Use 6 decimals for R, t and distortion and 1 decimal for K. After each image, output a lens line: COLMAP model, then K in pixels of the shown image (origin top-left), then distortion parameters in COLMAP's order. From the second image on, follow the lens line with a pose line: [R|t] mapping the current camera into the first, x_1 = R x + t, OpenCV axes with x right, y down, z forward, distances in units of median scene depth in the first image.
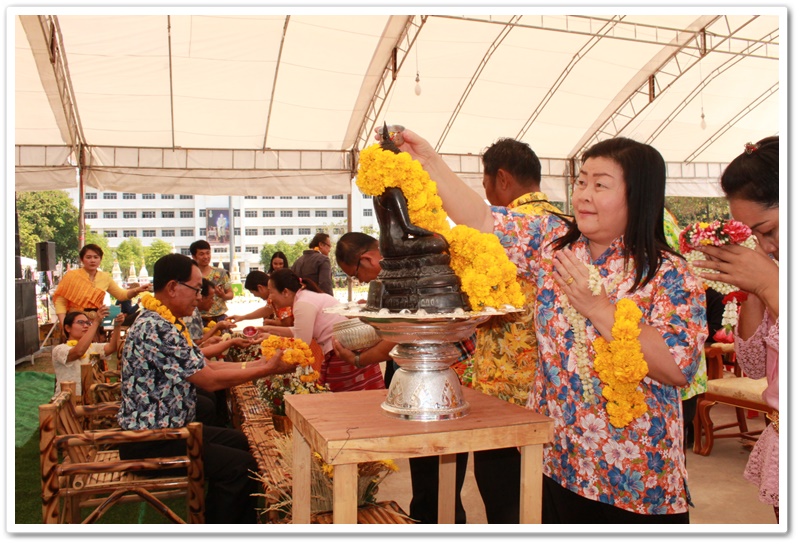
lens RADIAL K [[641.4, 0, 398.5], [0, 641.4, 271.2], [0, 0, 1]] dist [-0.172607, 0.166693]
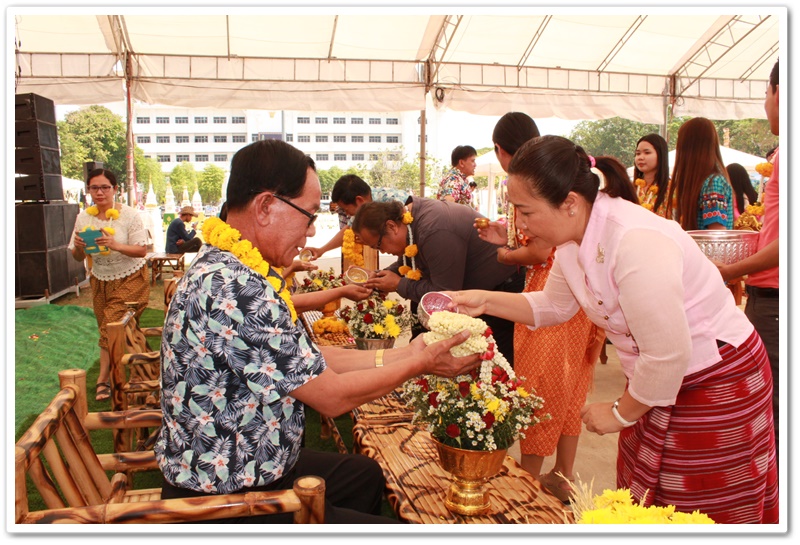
lens RADIAL K [[643.4, 0, 398.8], [0, 643.4, 270.2], [0, 0, 1]] dist [-0.168256, 0.155174]
pose [[0.996741, 0.025769, -0.076440, -0.041463], [-0.017232, 0.993749, 0.110302, 0.004145], [0.078804, -0.108626, 0.990954, 0.099635]]
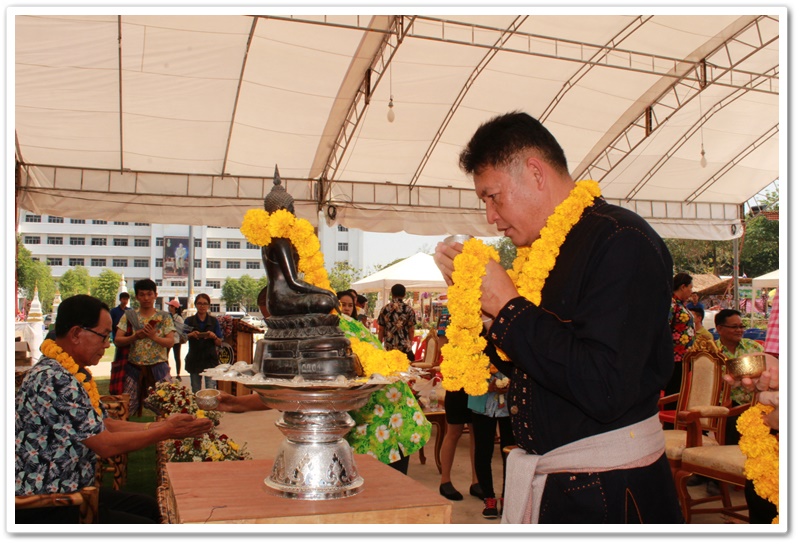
lens RADIAL K [[708.5, 0, 400.0], [0, 708.5, 272.5], [0, 0, 1]] dist [-0.161587, 0.175899]
pose [[0.999136, 0.026849, 0.031730, 0.013729], [-0.025008, 0.998058, -0.057055, -0.003125], [-0.033200, 0.056212, 0.997867, 0.000313]]
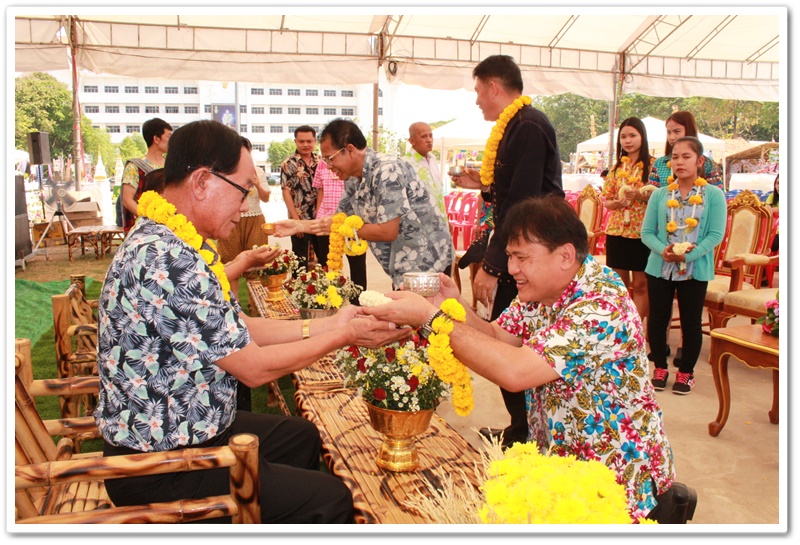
lens RADIAL K [[642.9, 0, 397.0], [0, 642.9, 268.9], [0, 0, 1]] dist [-0.166661, 0.157057]
pose [[0.999574, 0.027818, -0.008779, -0.036542], [-0.026212, 0.988616, 0.148161, 0.003503], [0.012801, -0.147867, 0.988924, 0.092796]]
